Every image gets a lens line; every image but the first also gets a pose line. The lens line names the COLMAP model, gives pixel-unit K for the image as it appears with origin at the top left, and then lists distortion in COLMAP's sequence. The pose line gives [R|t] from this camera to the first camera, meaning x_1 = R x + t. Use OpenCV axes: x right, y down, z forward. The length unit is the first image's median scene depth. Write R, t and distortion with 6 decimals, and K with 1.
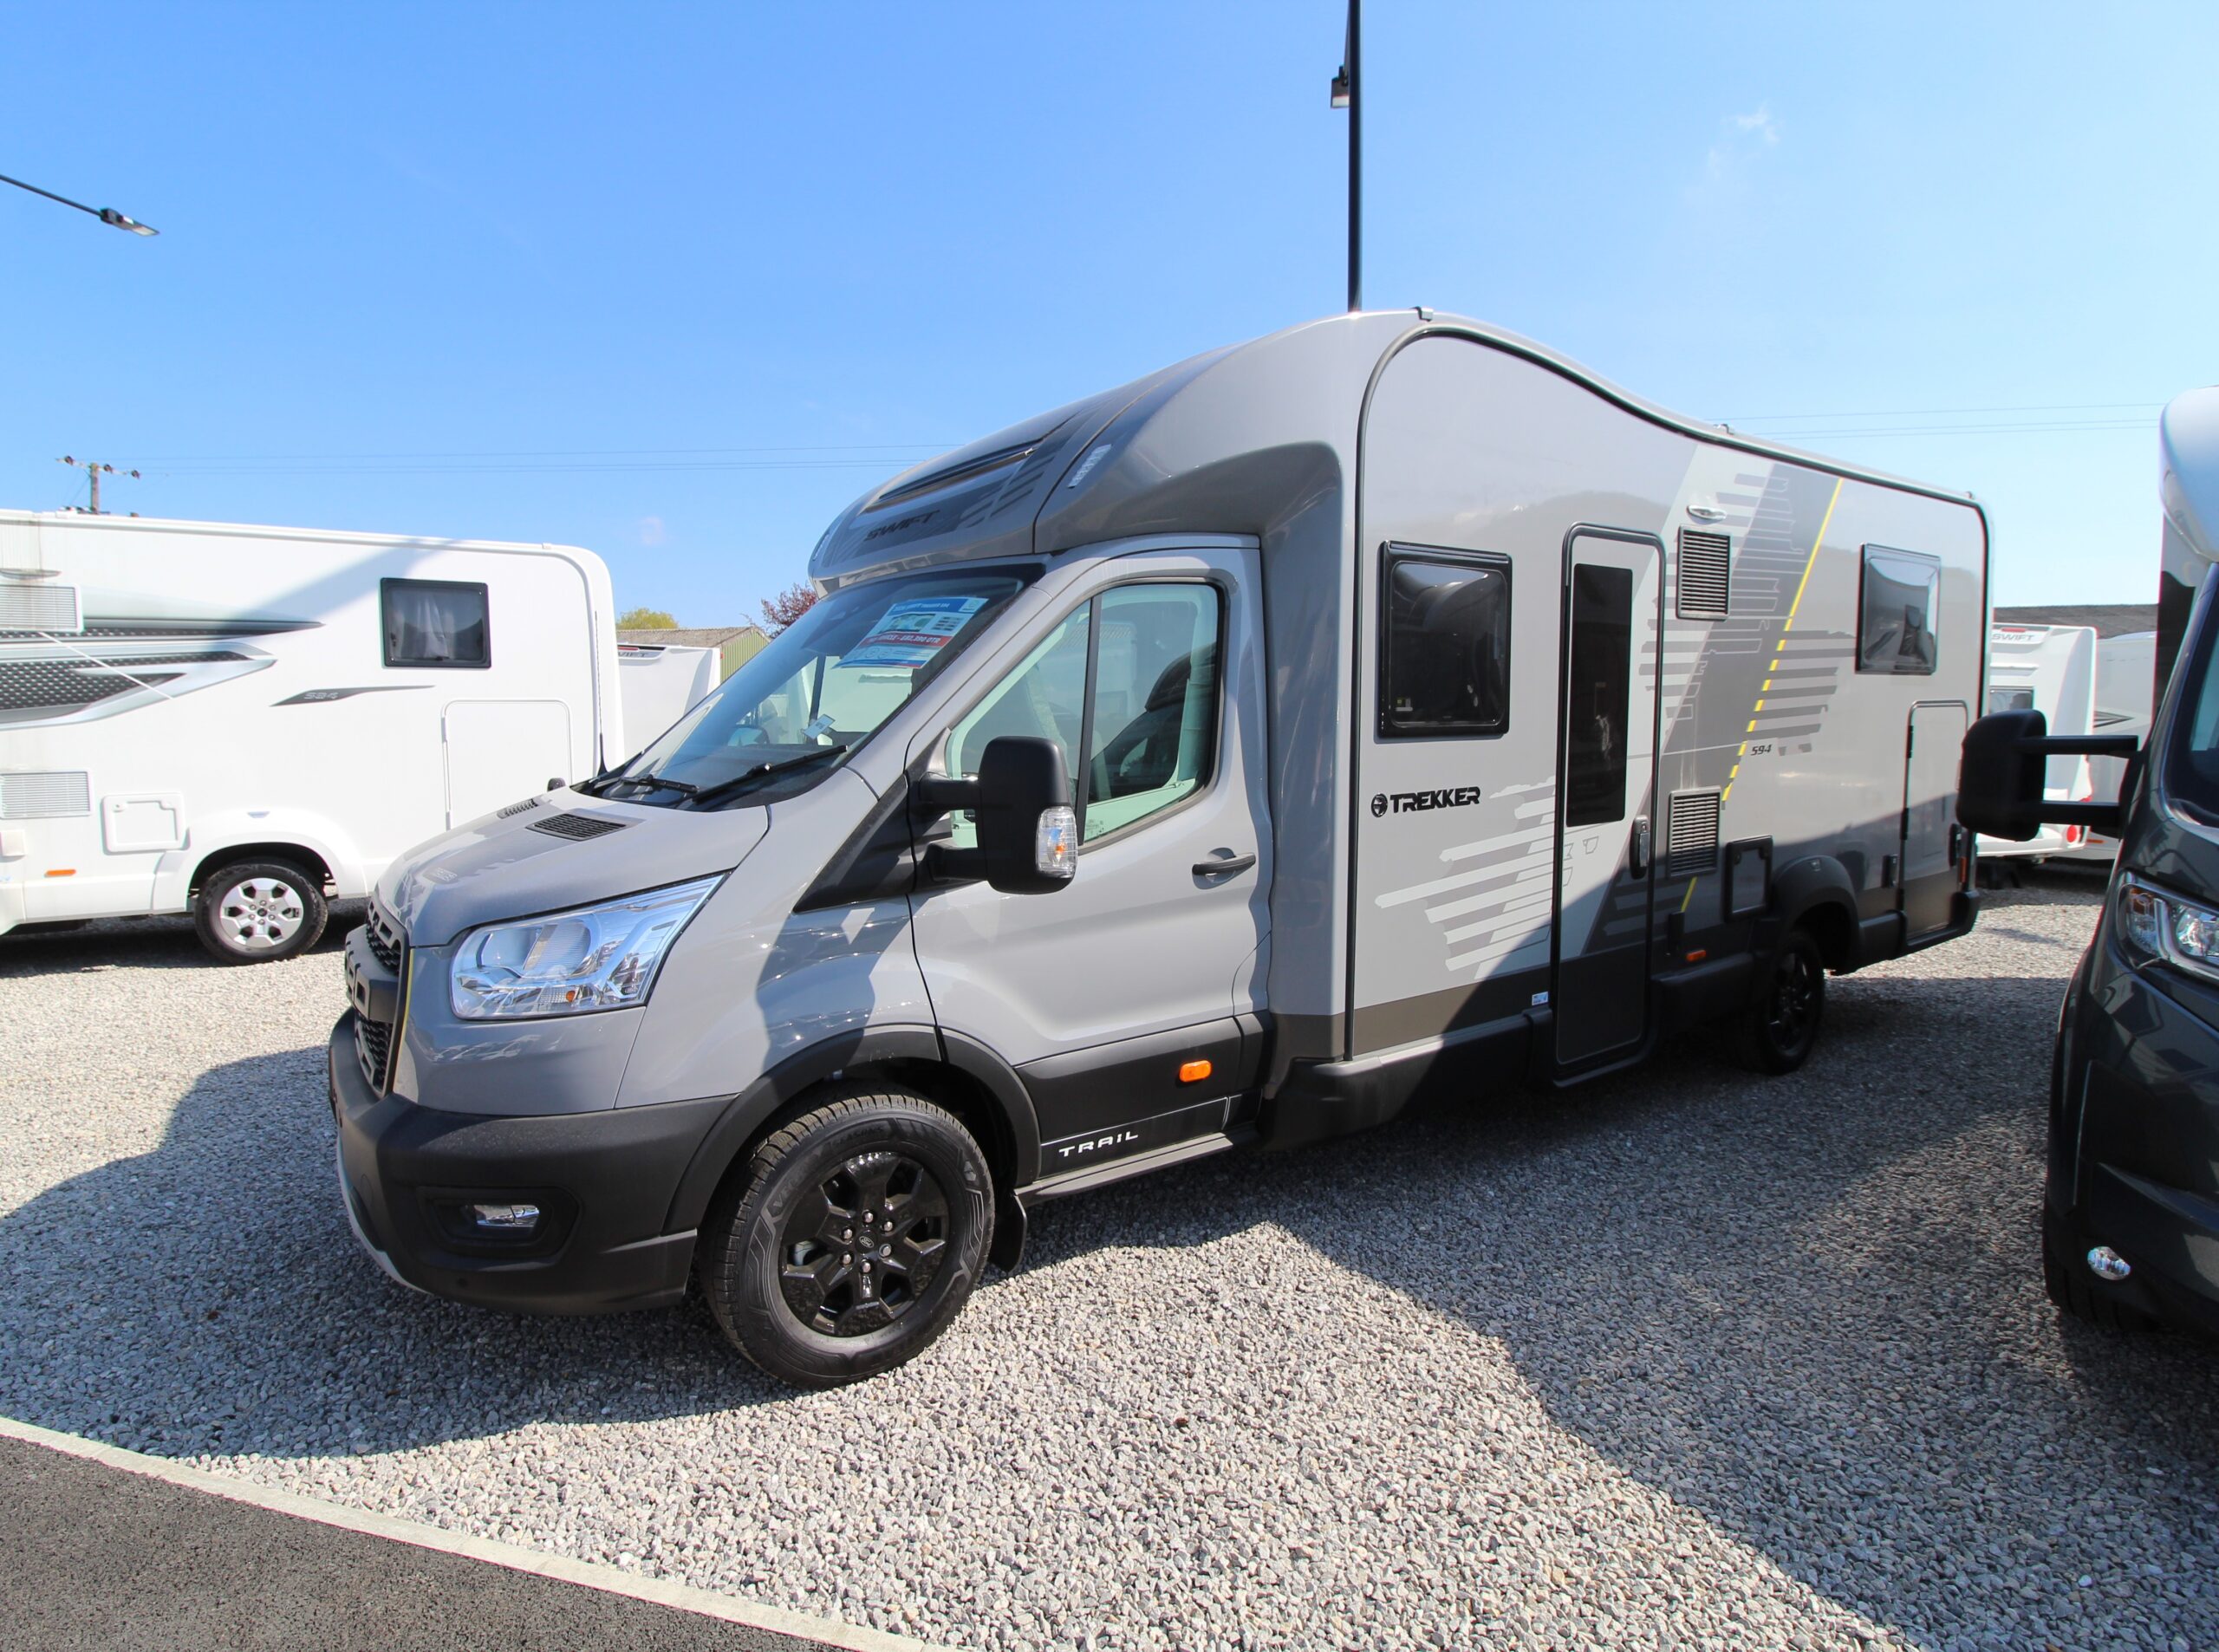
lens RADIAL K [[1103.0, 0, 1107.7], [0, 1103.0, 827.4], [0, 0, 1]] dist [-0.011291, -0.005765]
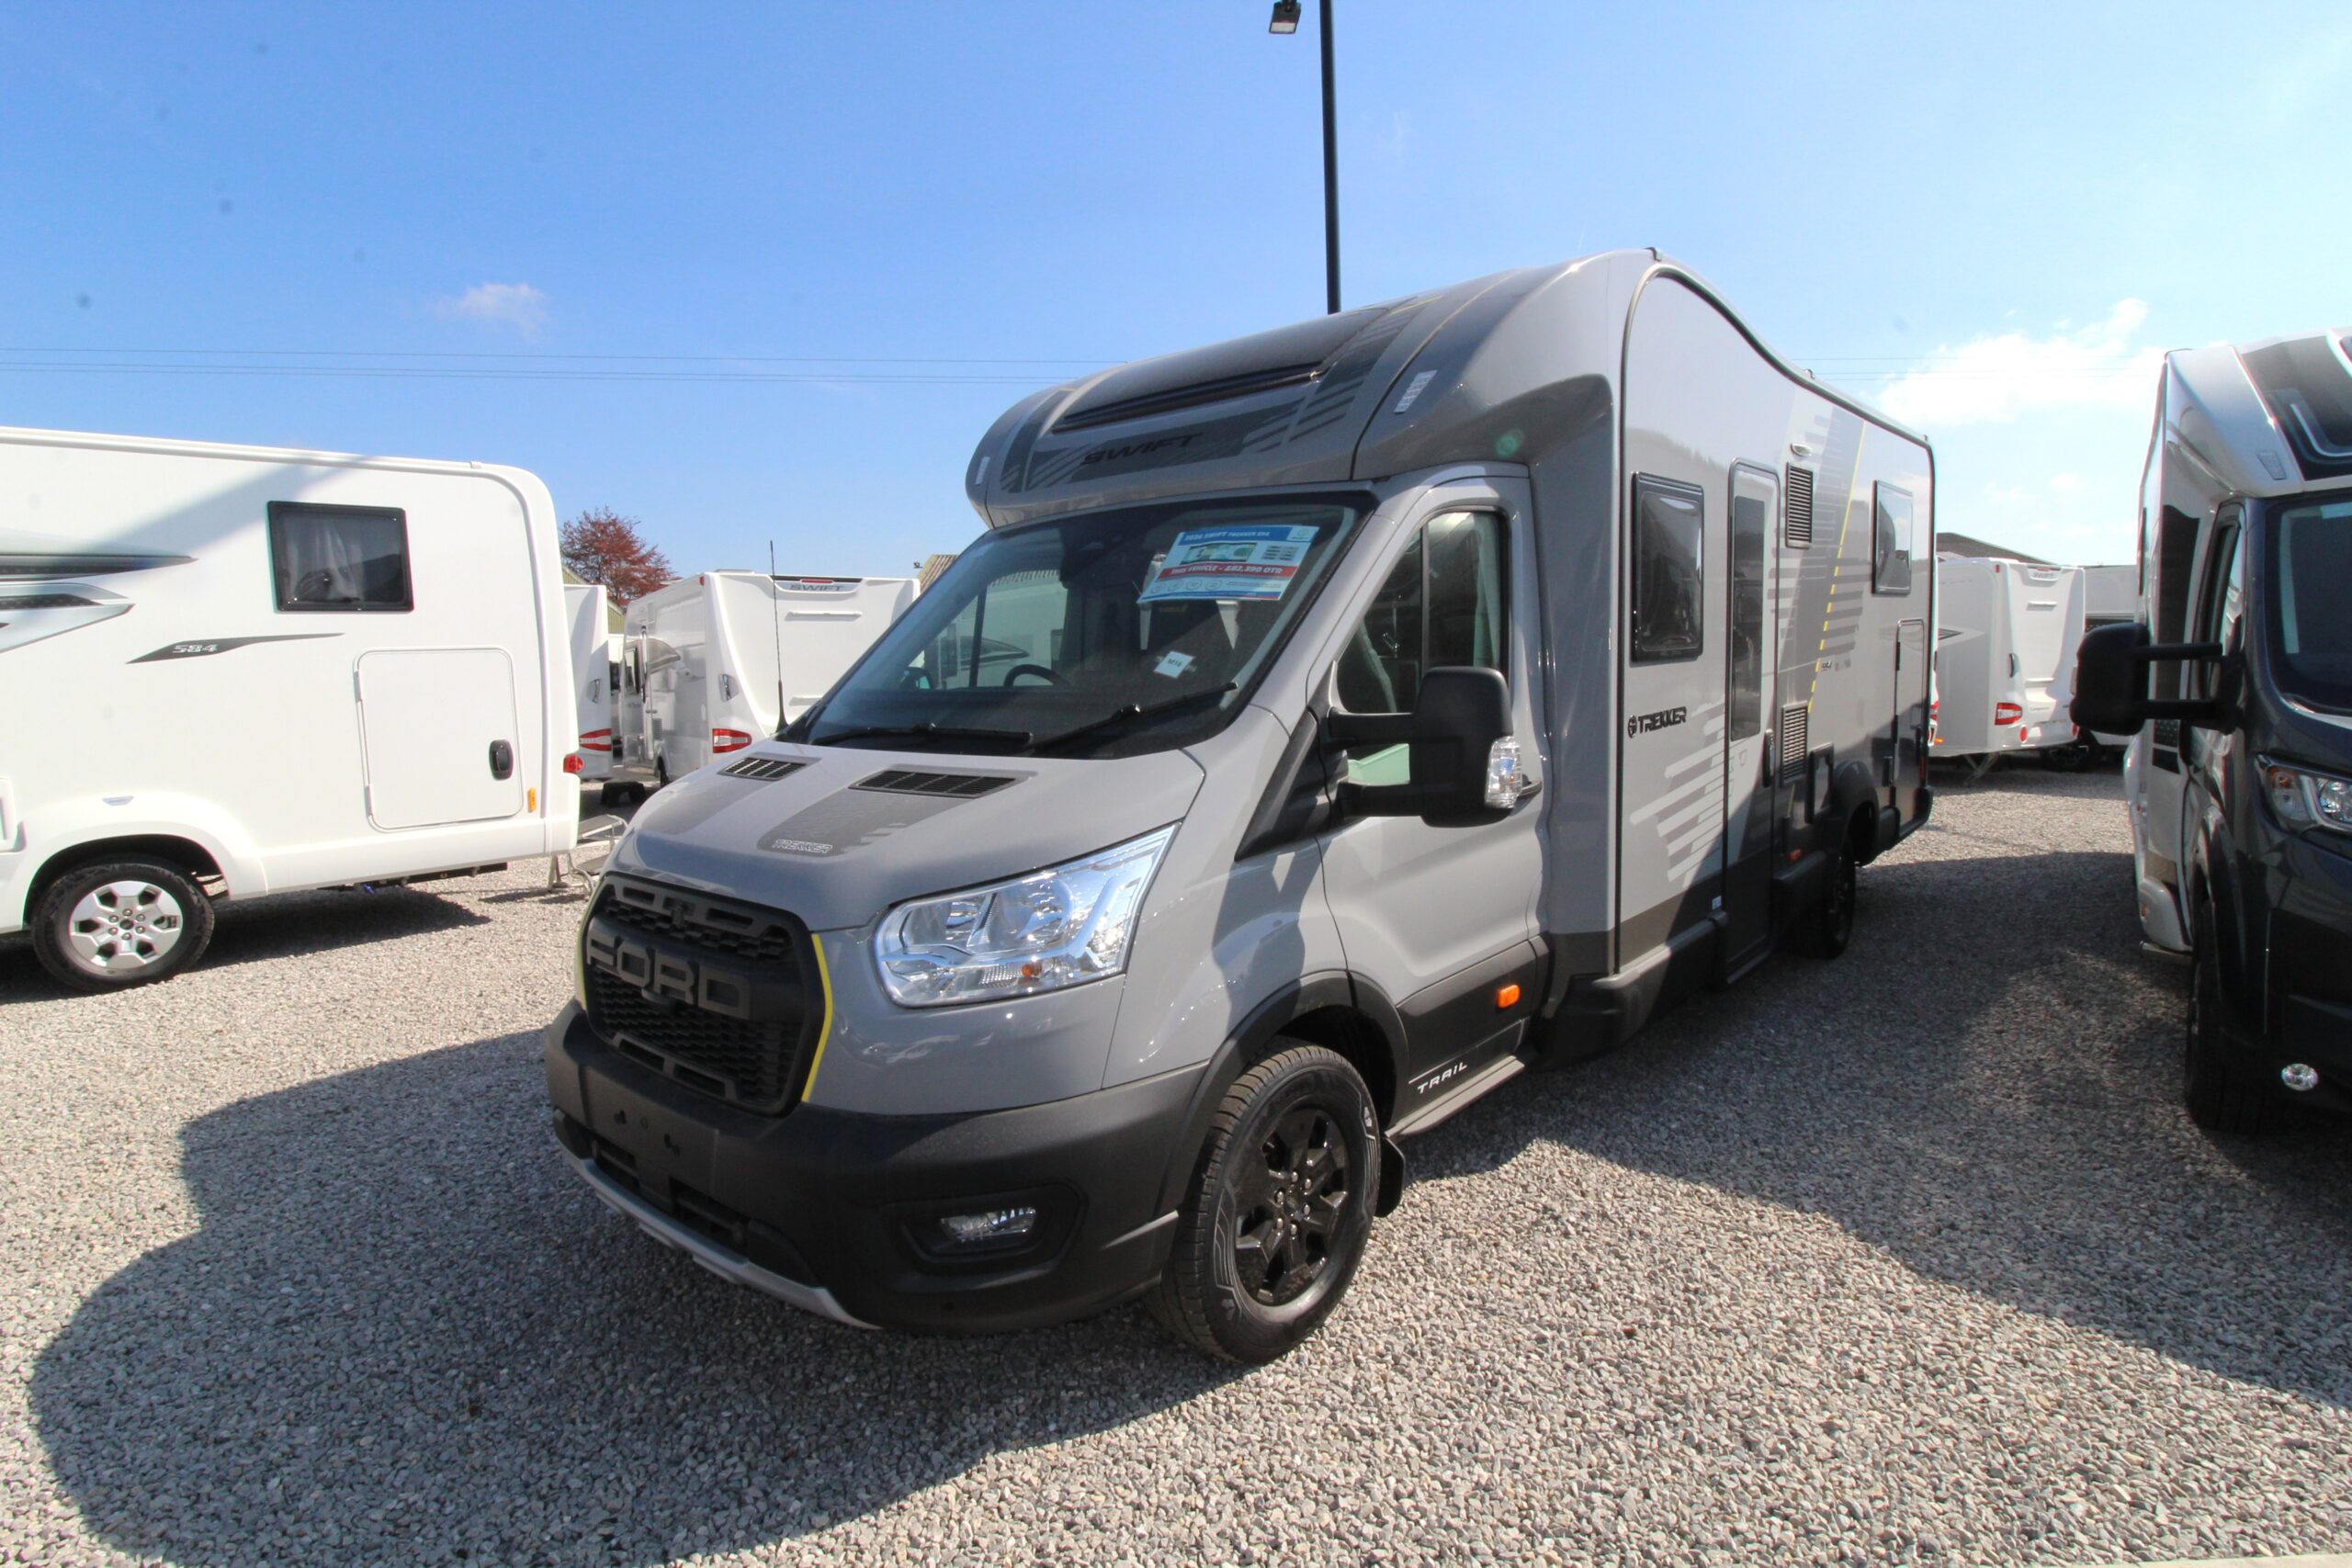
lens RADIAL K [[1141.2, 0, 1176.0], [0, 1141.2, 780.0], [0, 0, 1]] dist [-0.006162, -0.007211]
pose [[0.971002, -0.049875, 0.233811, -0.425190], [0.047388, 0.998744, 0.016248, -0.007832], [-0.234328, -0.004697, 0.972146, 0.052657]]
